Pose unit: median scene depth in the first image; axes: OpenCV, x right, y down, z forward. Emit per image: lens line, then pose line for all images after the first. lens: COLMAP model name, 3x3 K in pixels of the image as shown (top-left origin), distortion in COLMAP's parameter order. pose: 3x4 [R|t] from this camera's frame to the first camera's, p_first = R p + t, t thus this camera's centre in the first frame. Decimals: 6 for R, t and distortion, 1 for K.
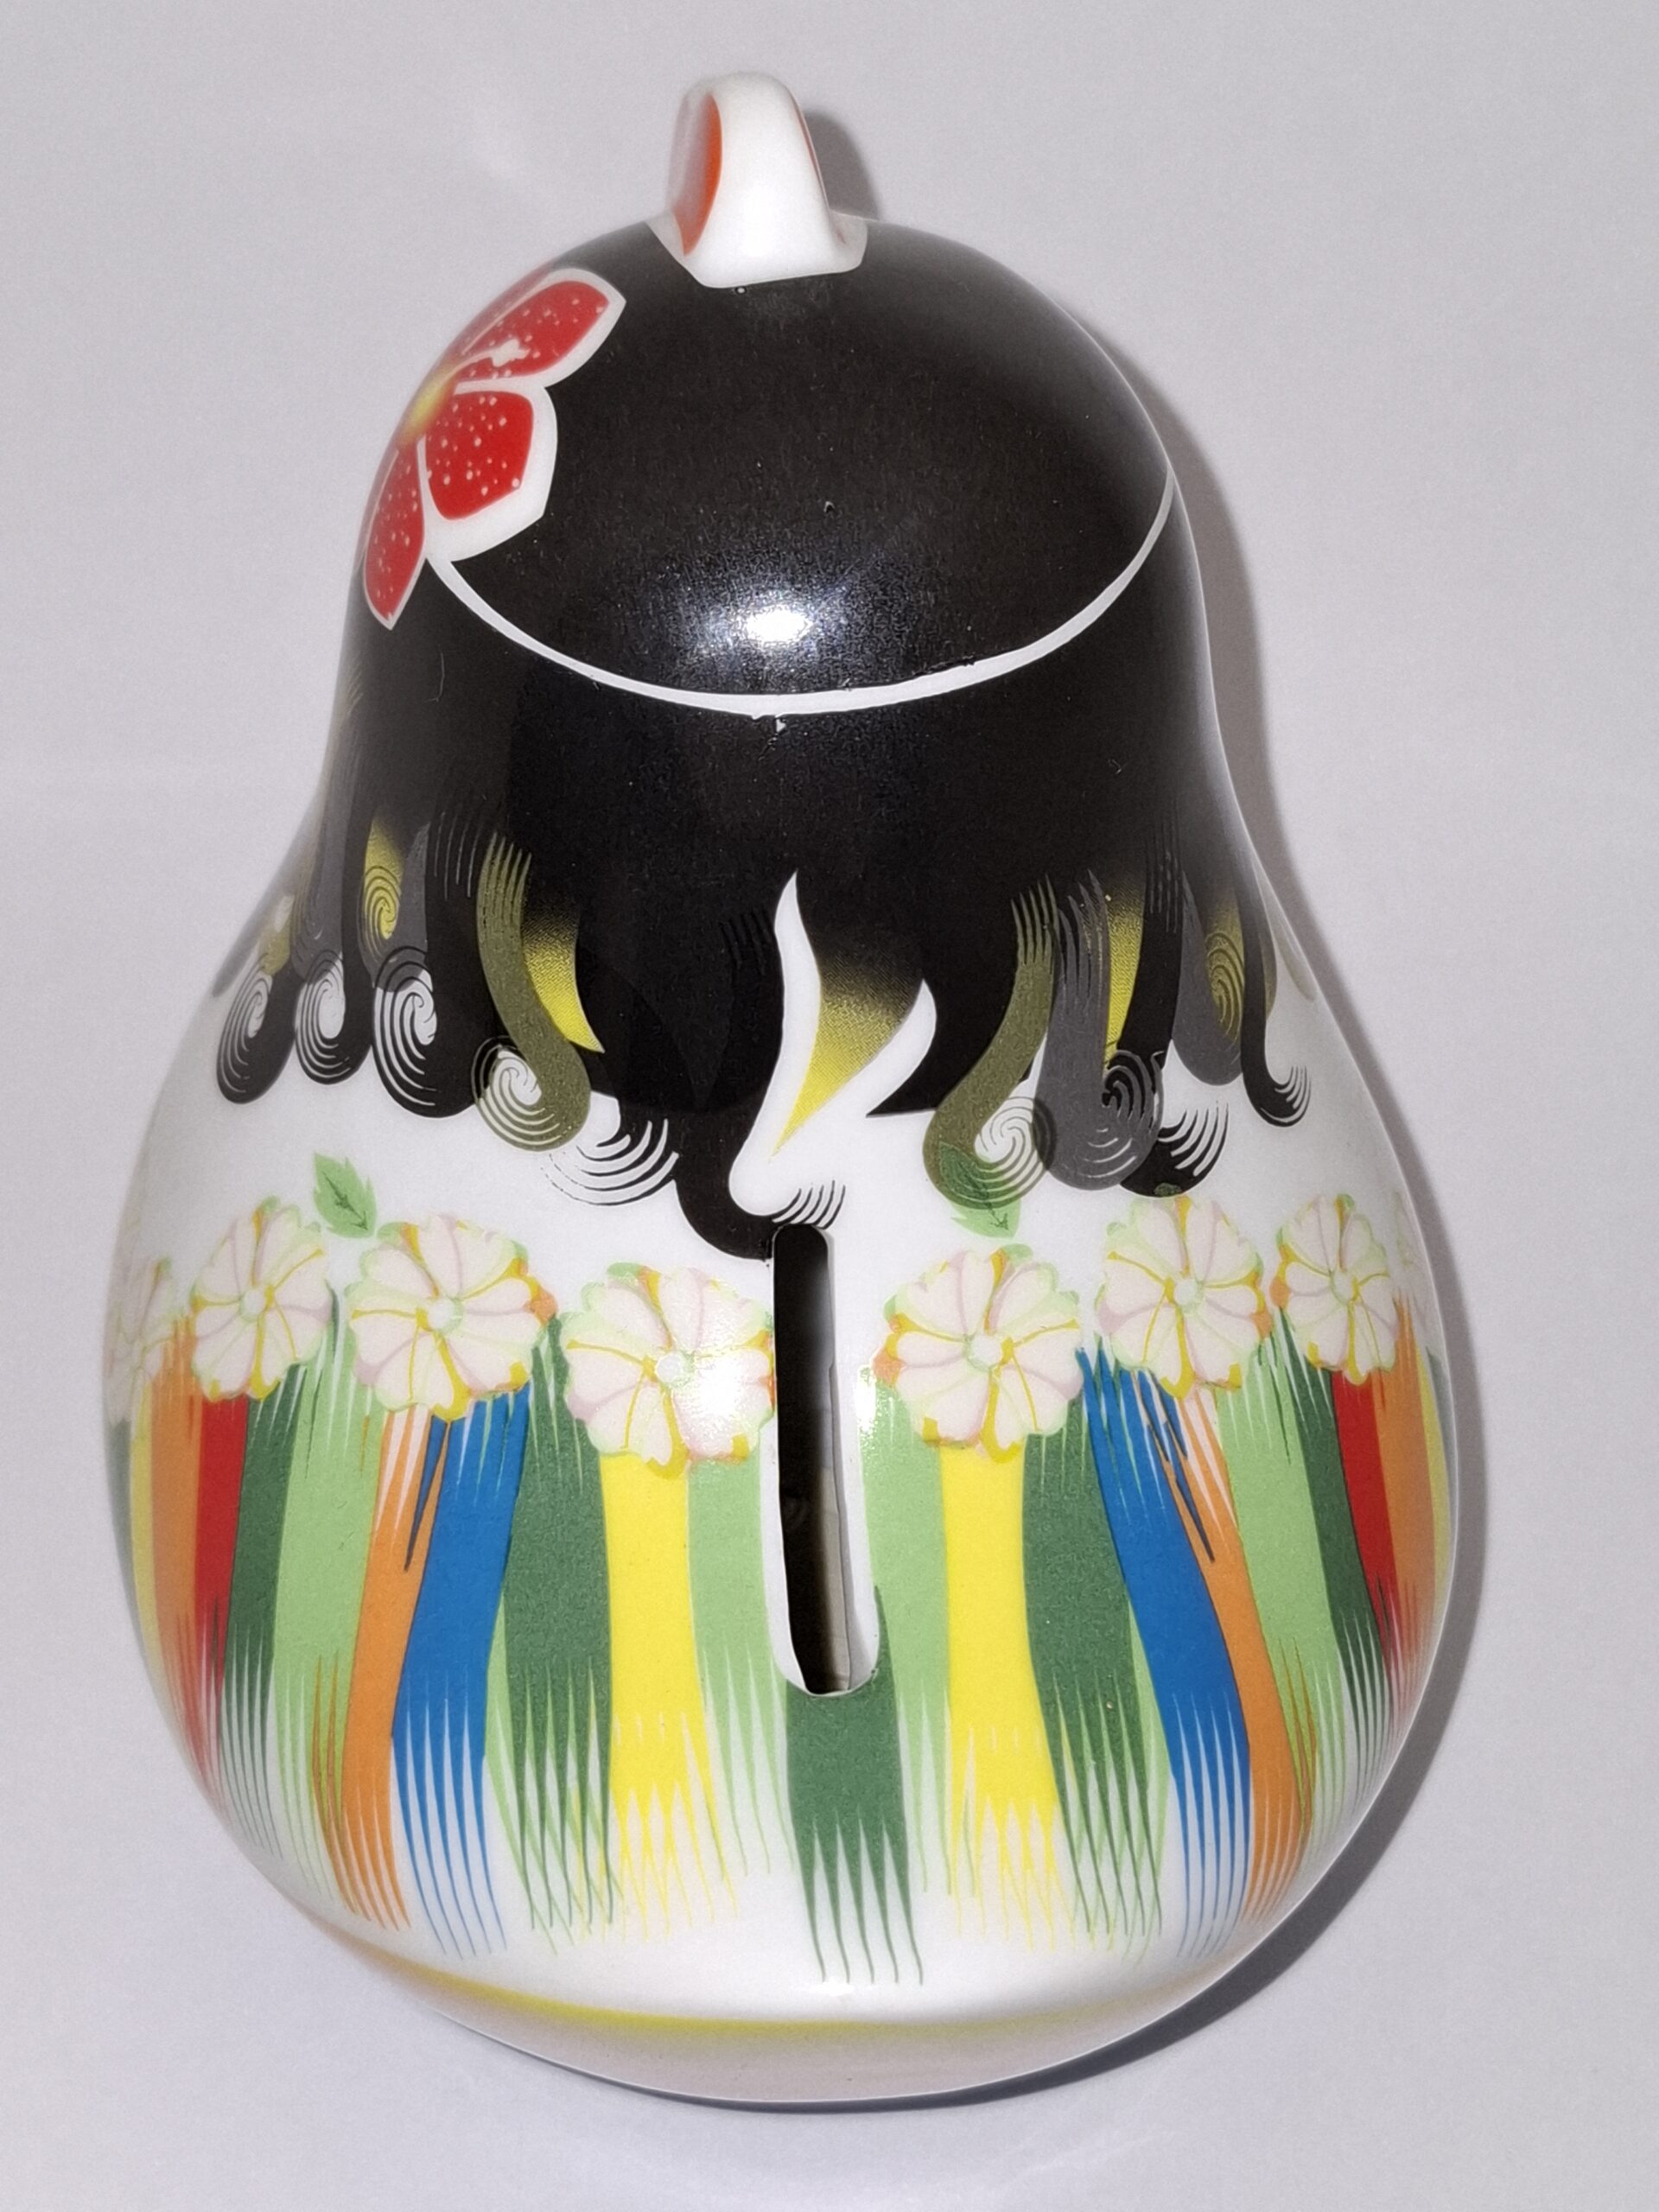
lens RADIAL K [[1443.5, 0, 829.5], [0, 1443.5, 1106.0], [0, 0, 1]] dist [0.007700, 0.000105]
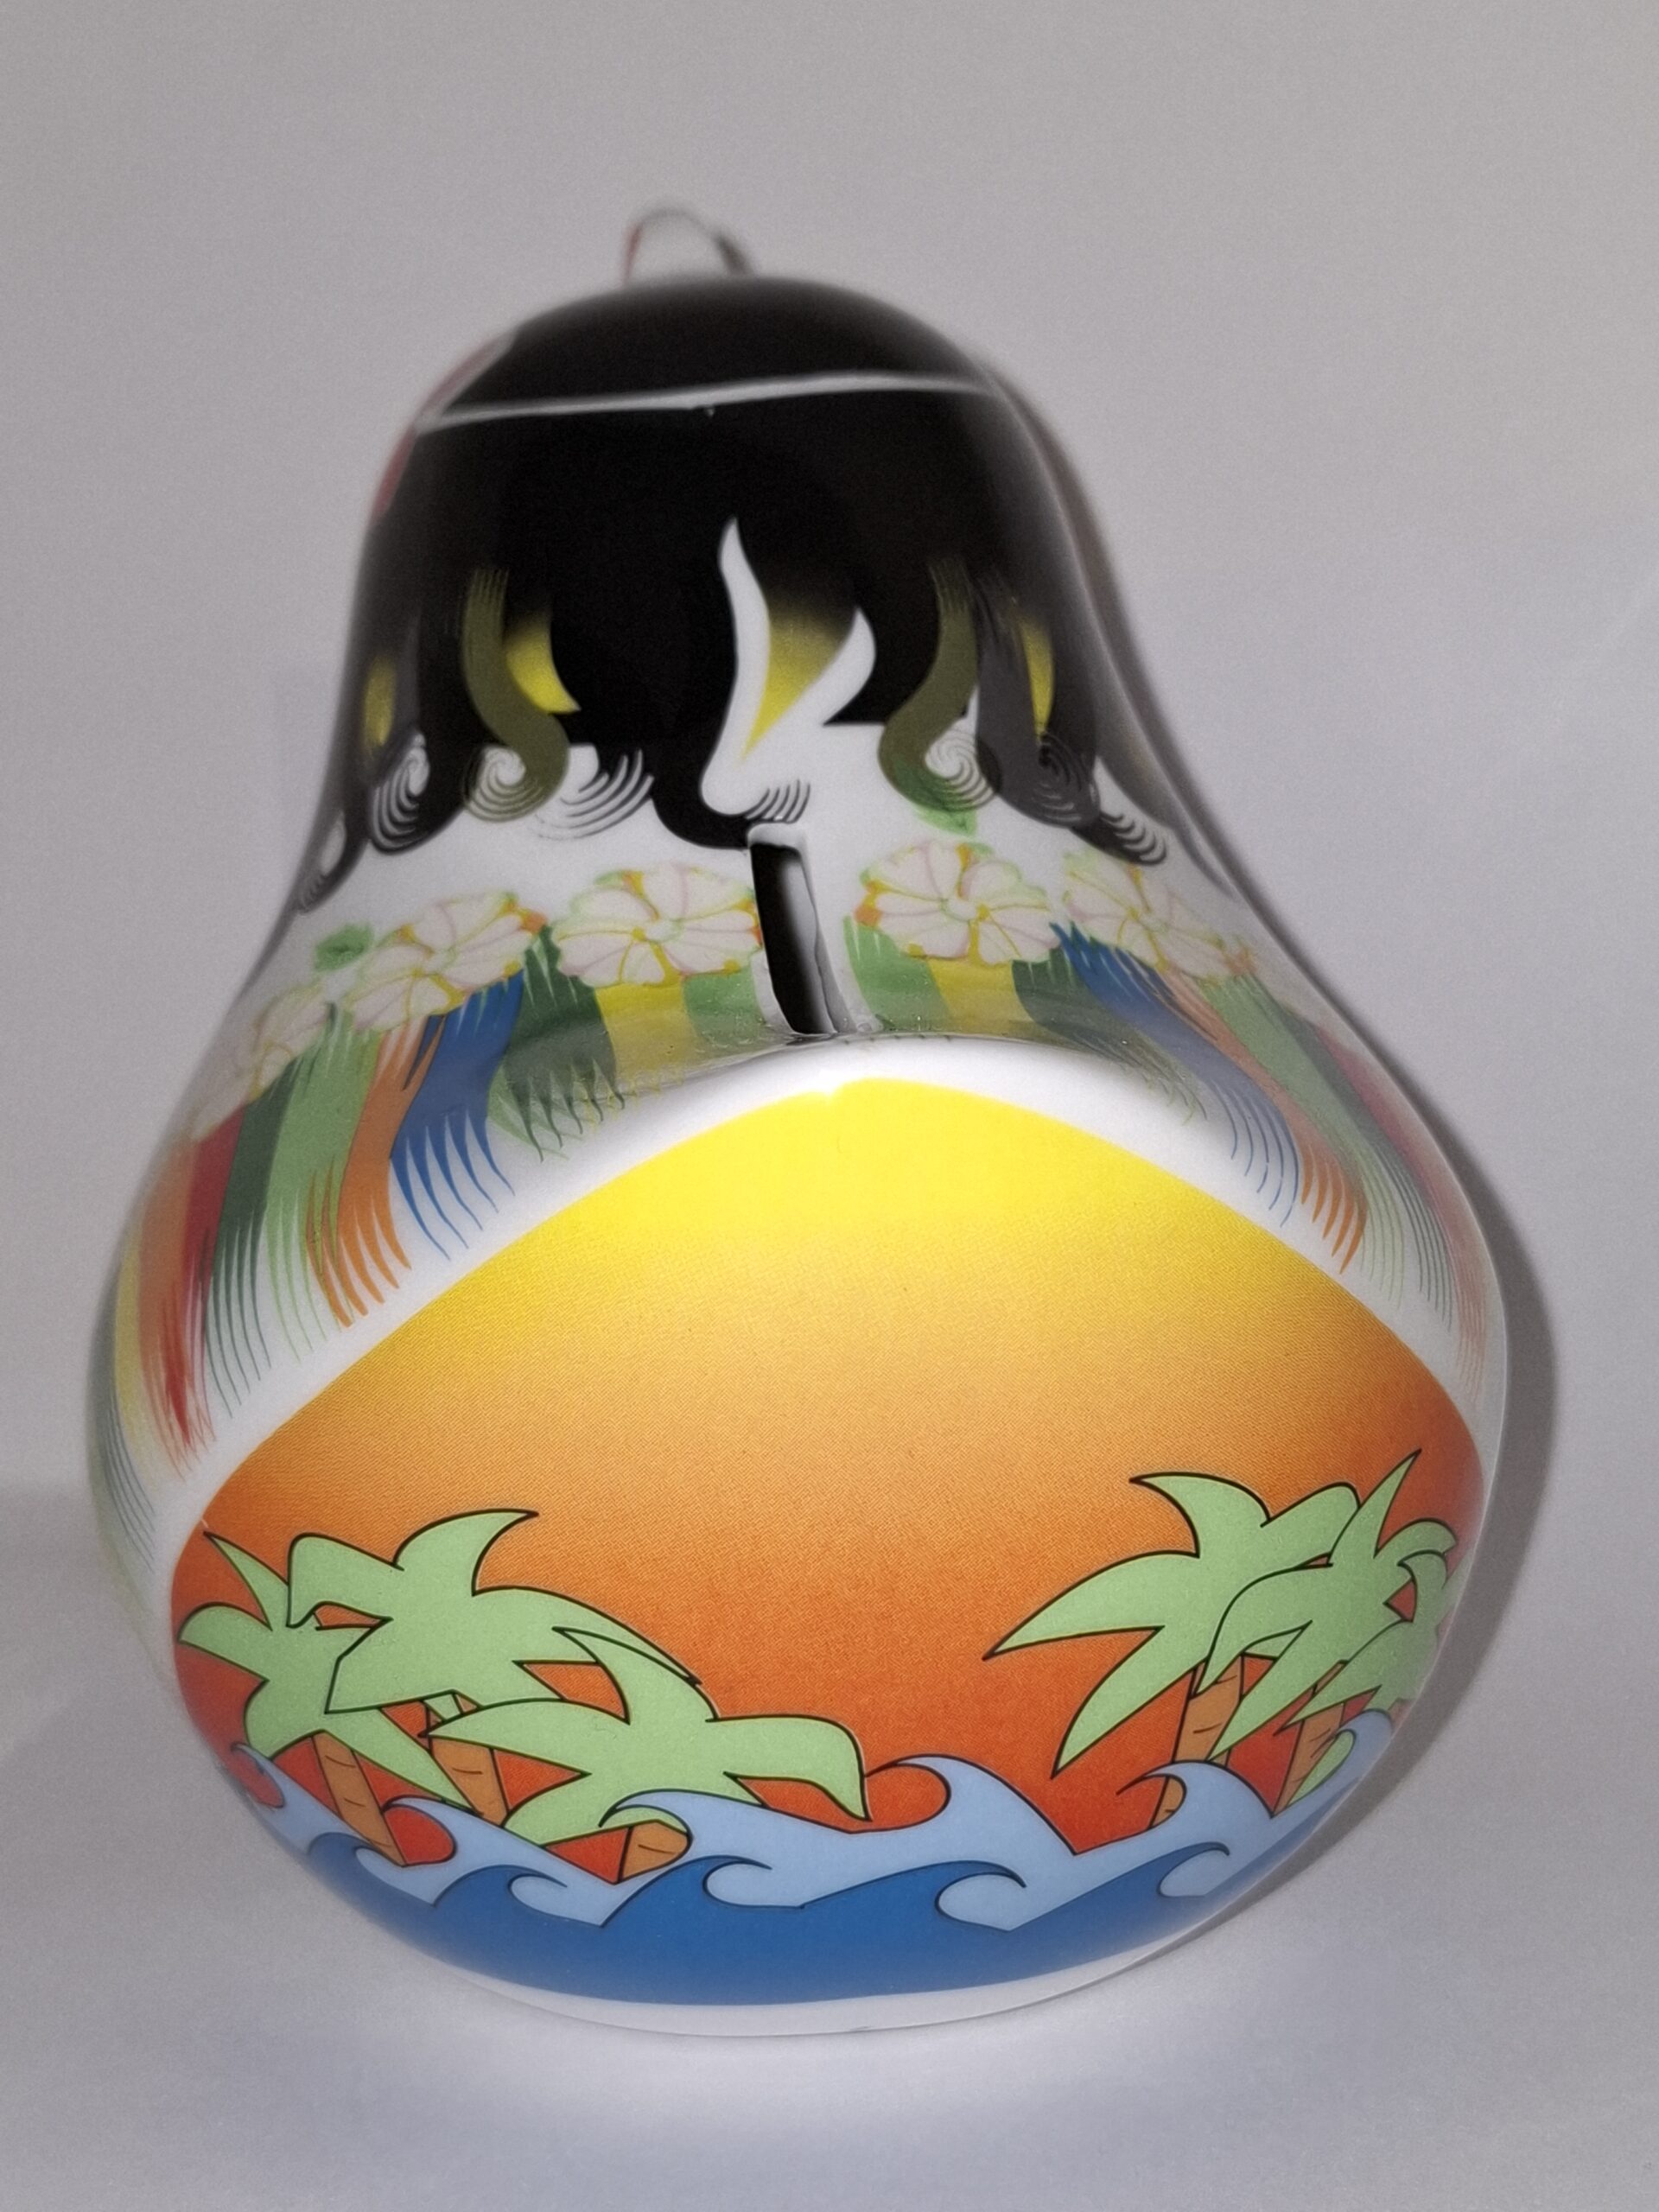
lens RADIAL K [[1416.4, 0, 829.5], [0, 1416.4, 1106.0], [0, 0, 1]] dist [0.004021, 0.000028]
pose [[0.993517, -0.109963, 0.028838, -0.030980], [0.113029, 0.928354, -0.354096, 0.649591], [0.012166, 0.355060, 0.934764, 0.096902]]
